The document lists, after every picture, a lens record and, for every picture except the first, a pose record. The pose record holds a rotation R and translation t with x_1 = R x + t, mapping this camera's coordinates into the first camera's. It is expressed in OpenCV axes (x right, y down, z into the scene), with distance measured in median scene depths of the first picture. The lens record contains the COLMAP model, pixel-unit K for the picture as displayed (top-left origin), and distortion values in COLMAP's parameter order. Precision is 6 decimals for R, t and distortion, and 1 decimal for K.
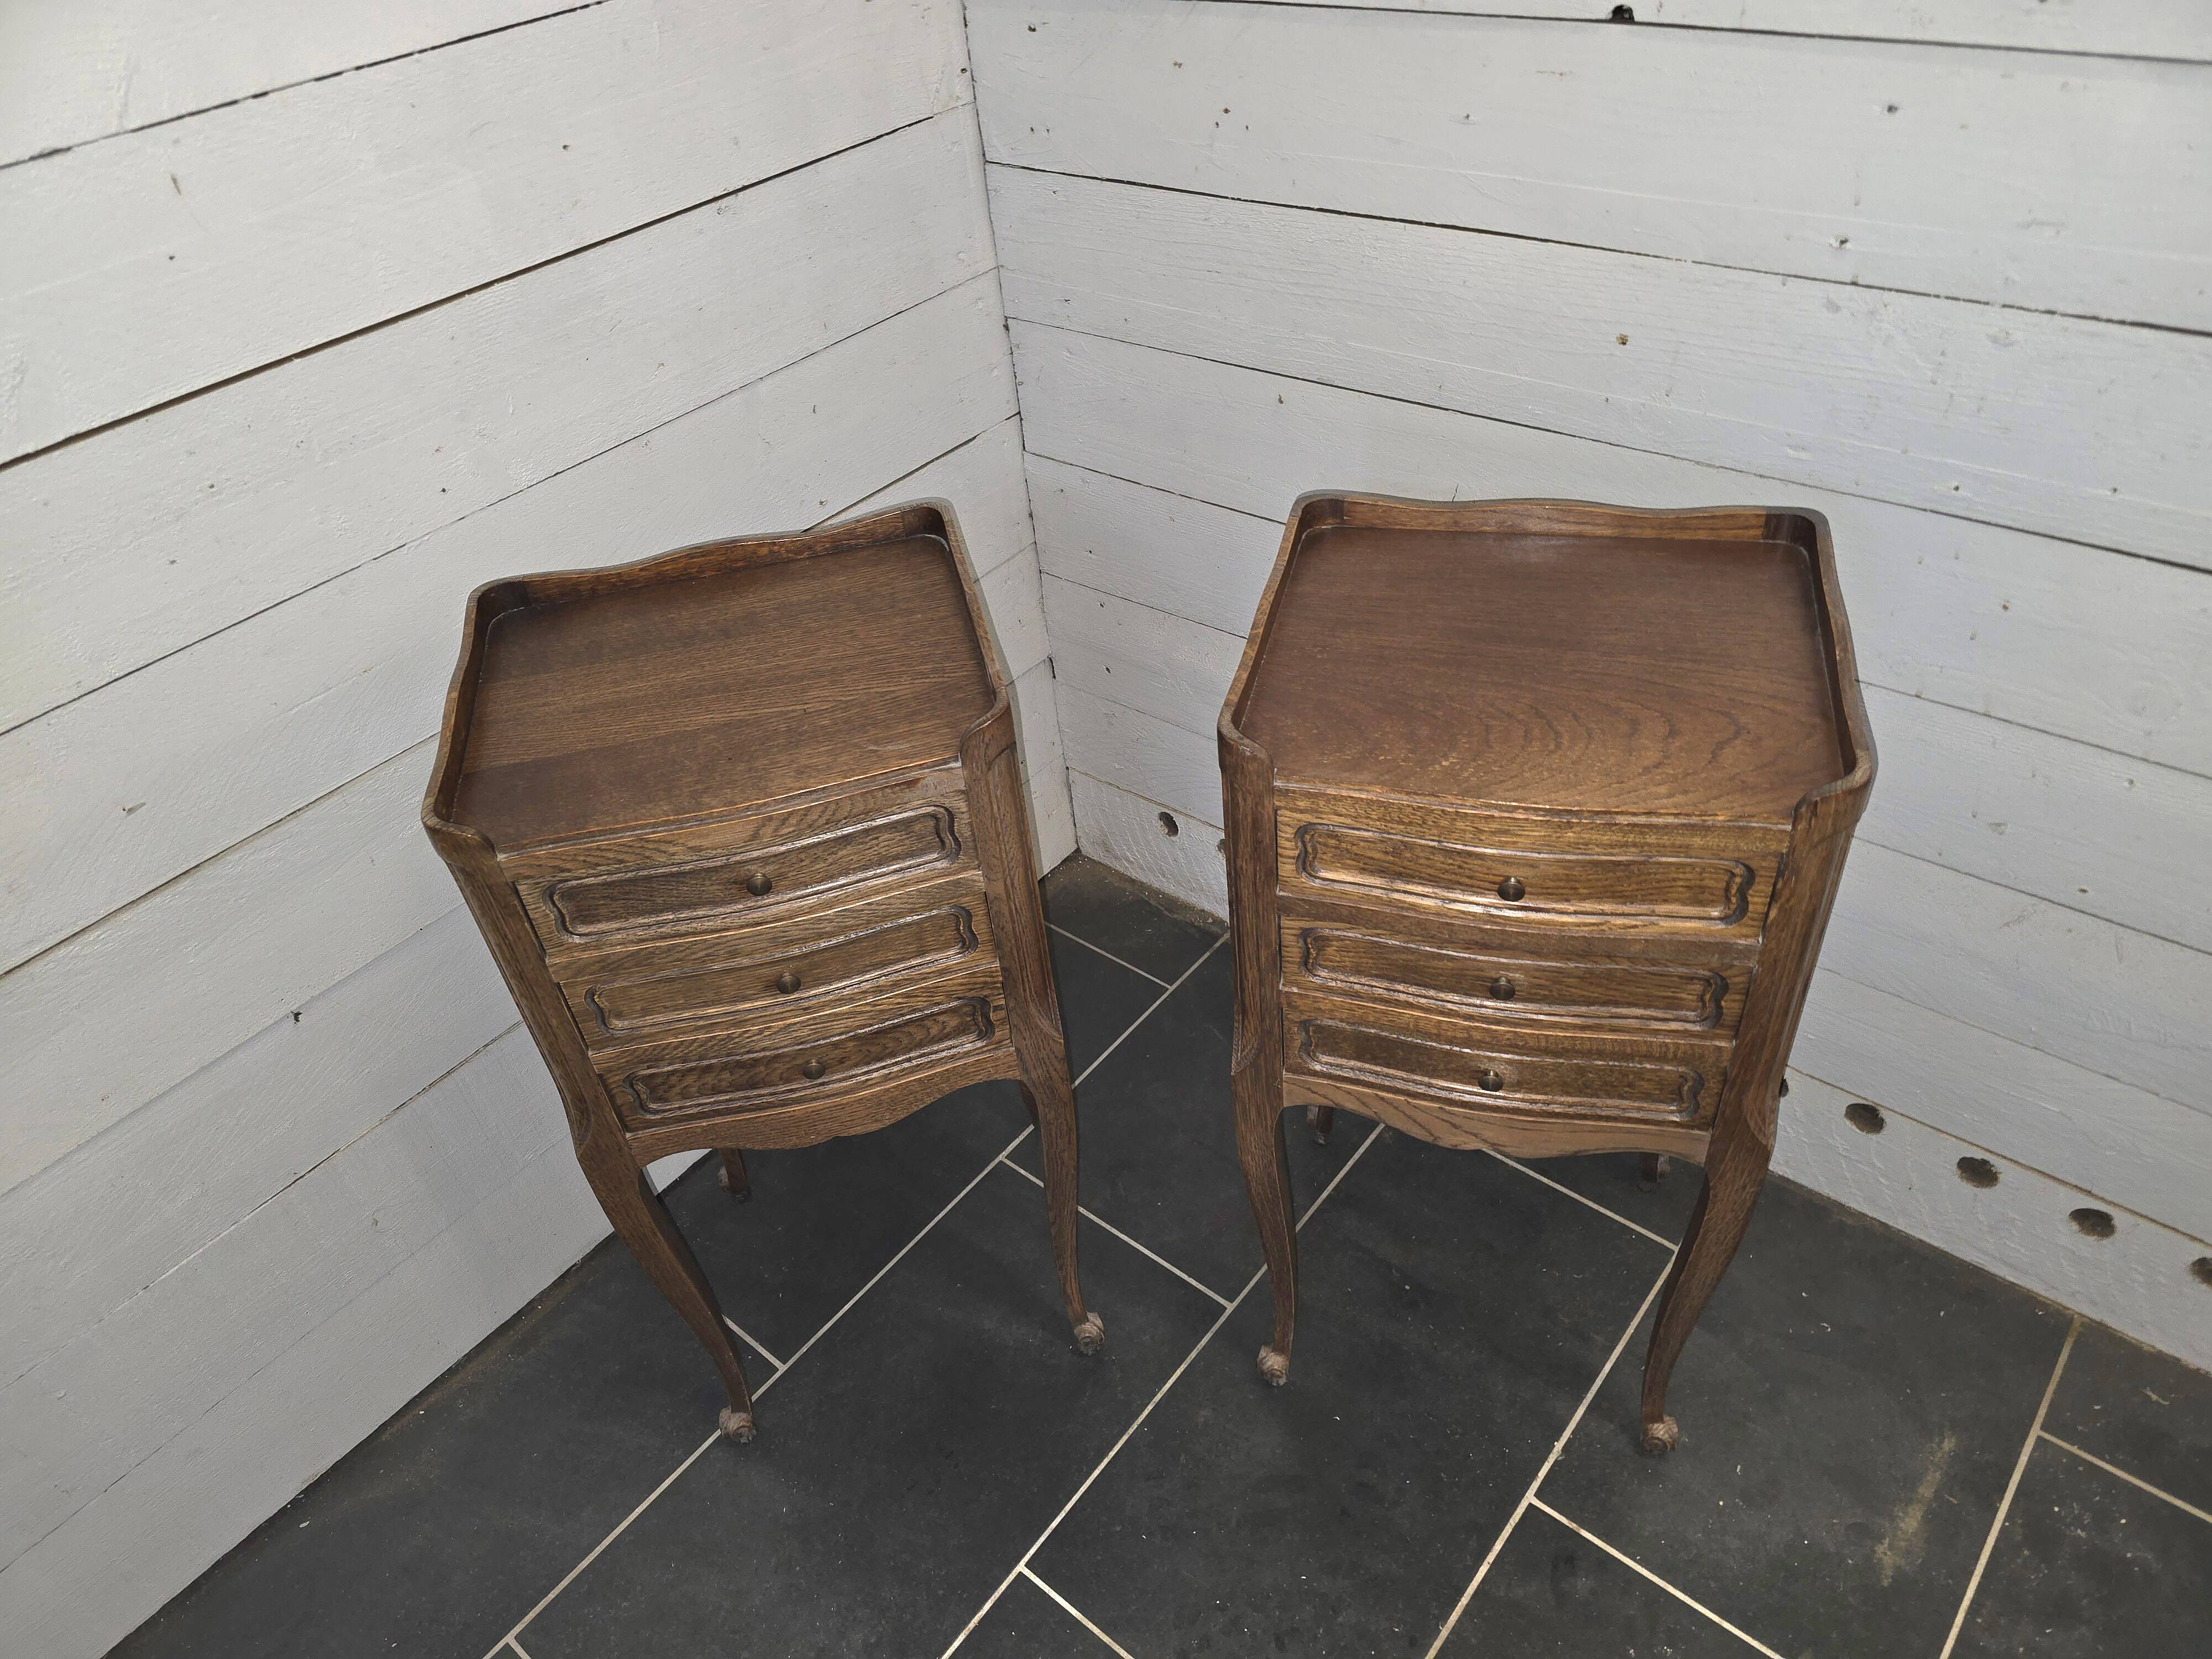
lens RADIAL K [[1501.4, 0, 1100.8], [0, 1501.4, 845.7], [0, 0, 1]] dist [0.058626, -0.059391]
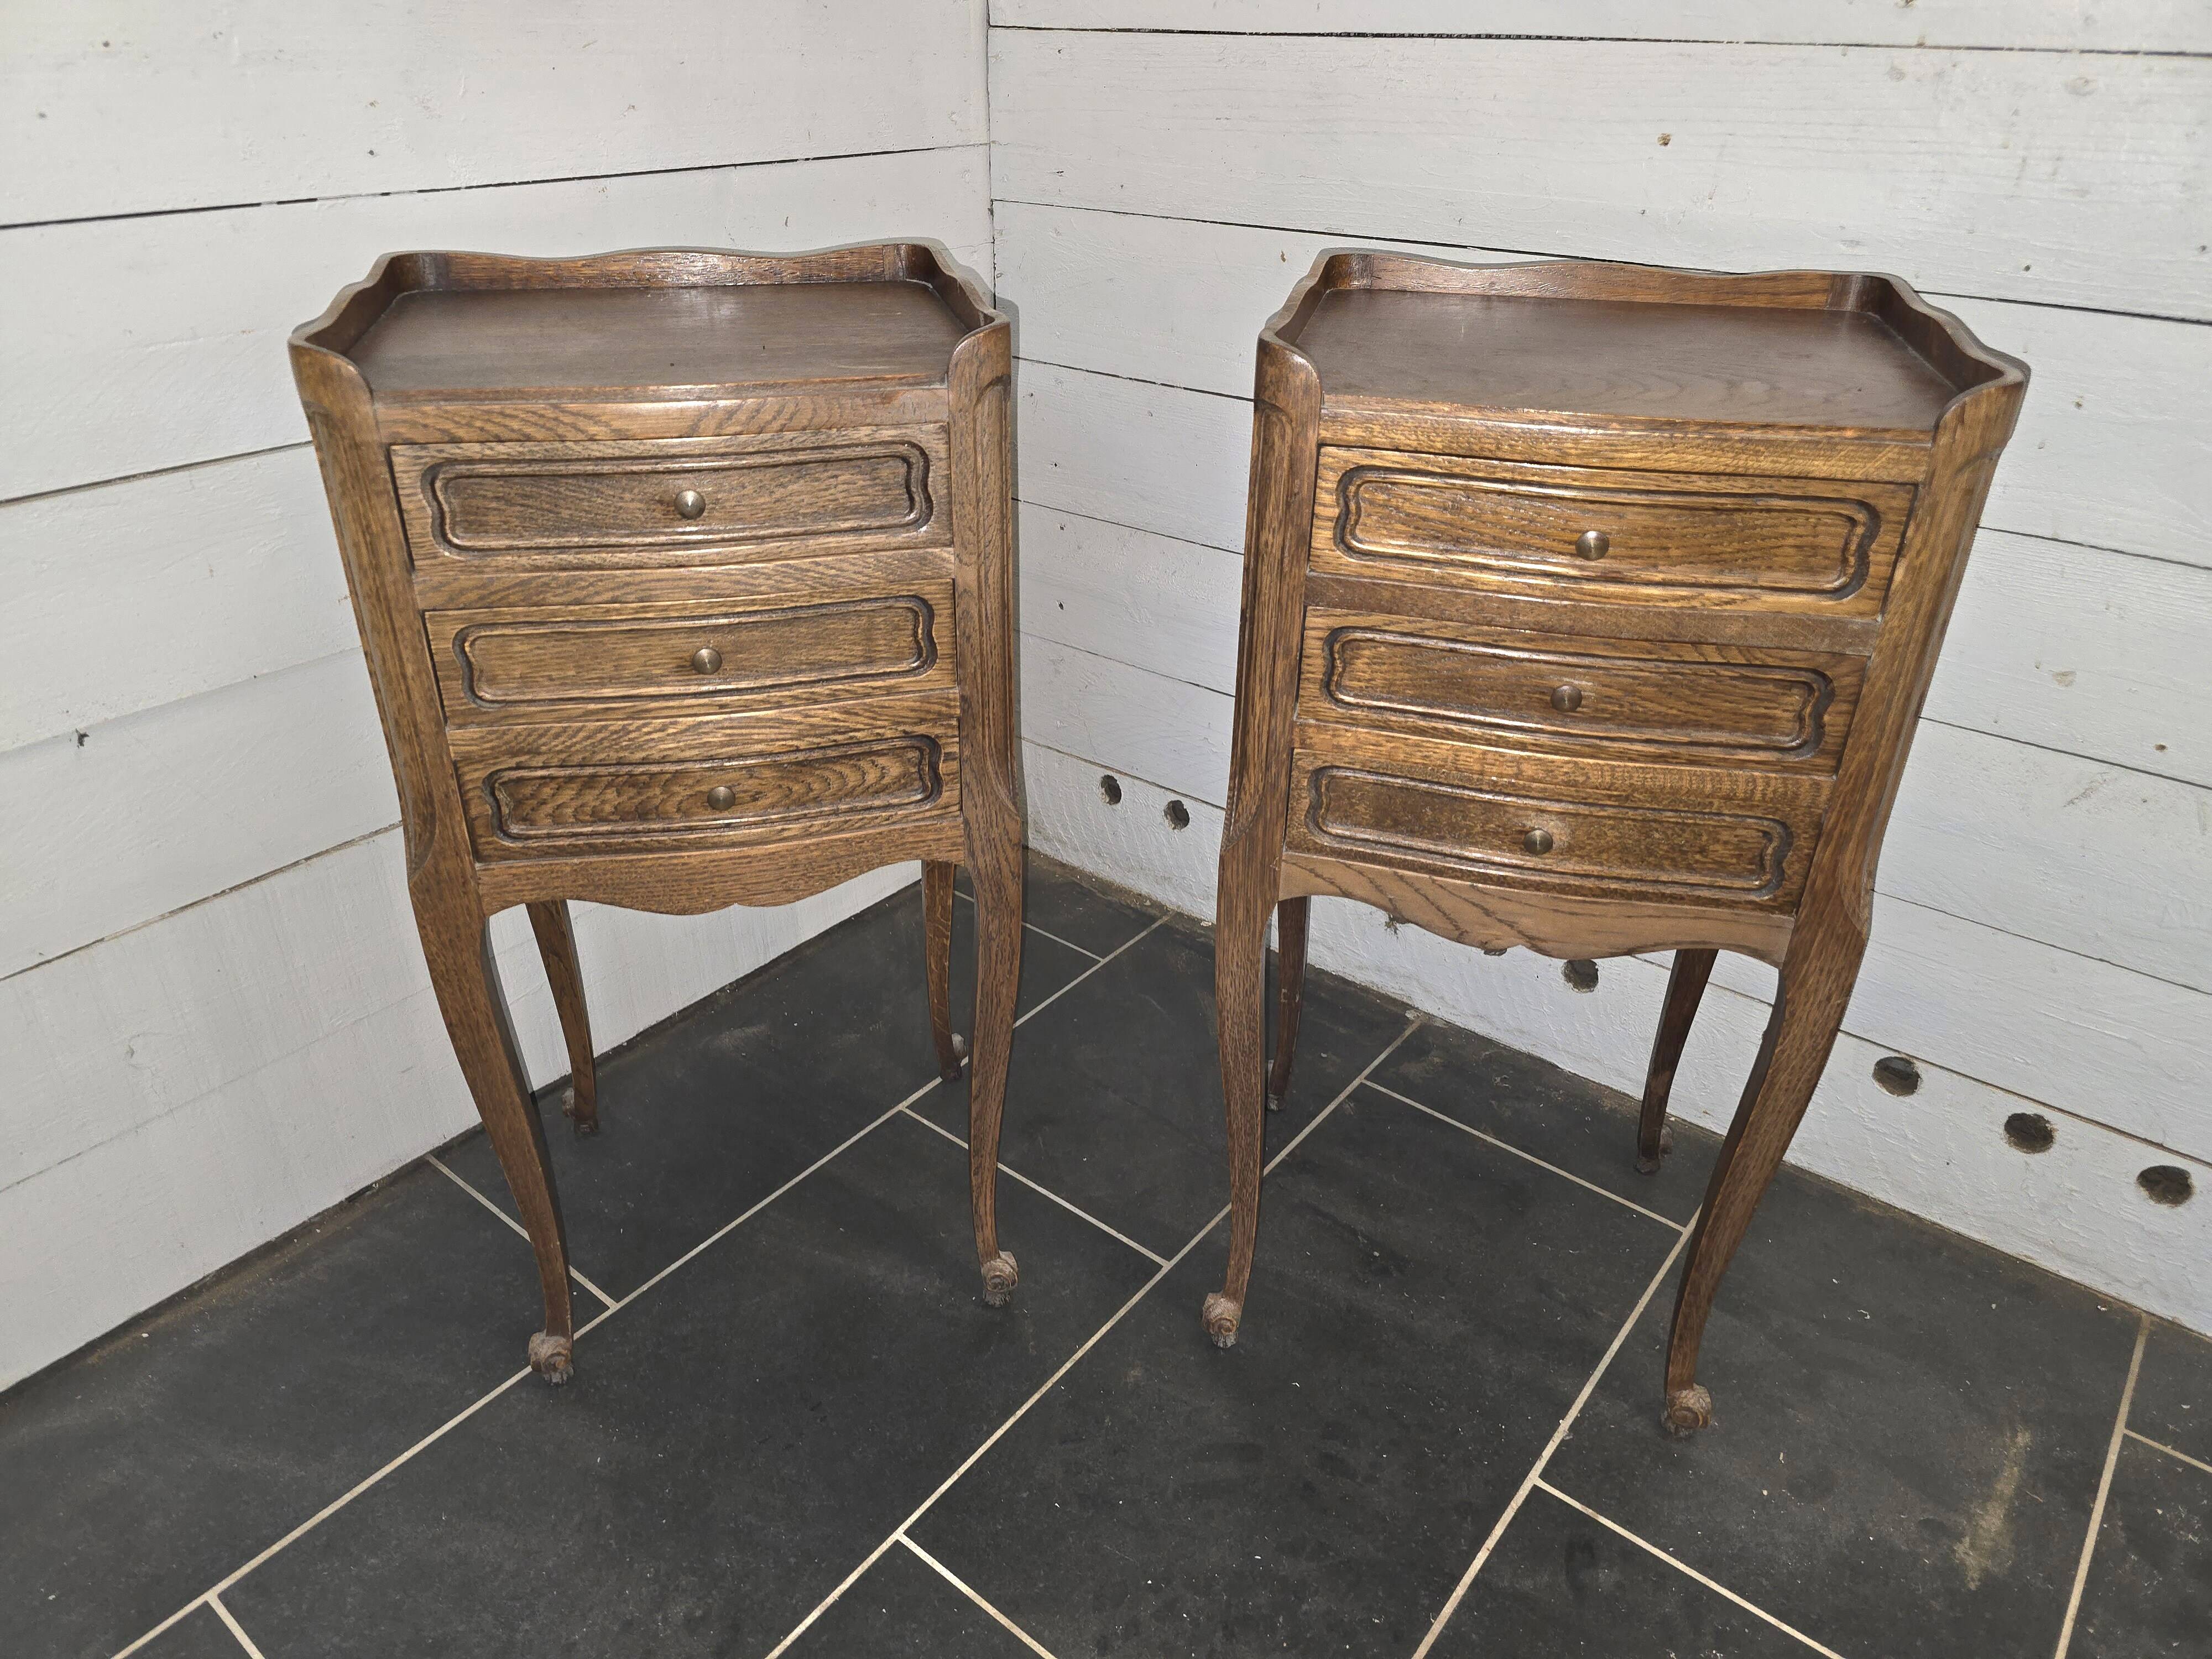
lens RADIAL K [[1501.4, 0, 1082.3], [0, 1501.4, 814.8], [0, 0, 1]] dist [0.058626, -0.059391]
pose [[0.994673, 0.083858, 0.059950, -0.038302], [-0.070465, 0.977599, -0.198331, 0.274688], [-0.075238, 0.193050, 0.978300, 0.163308]]
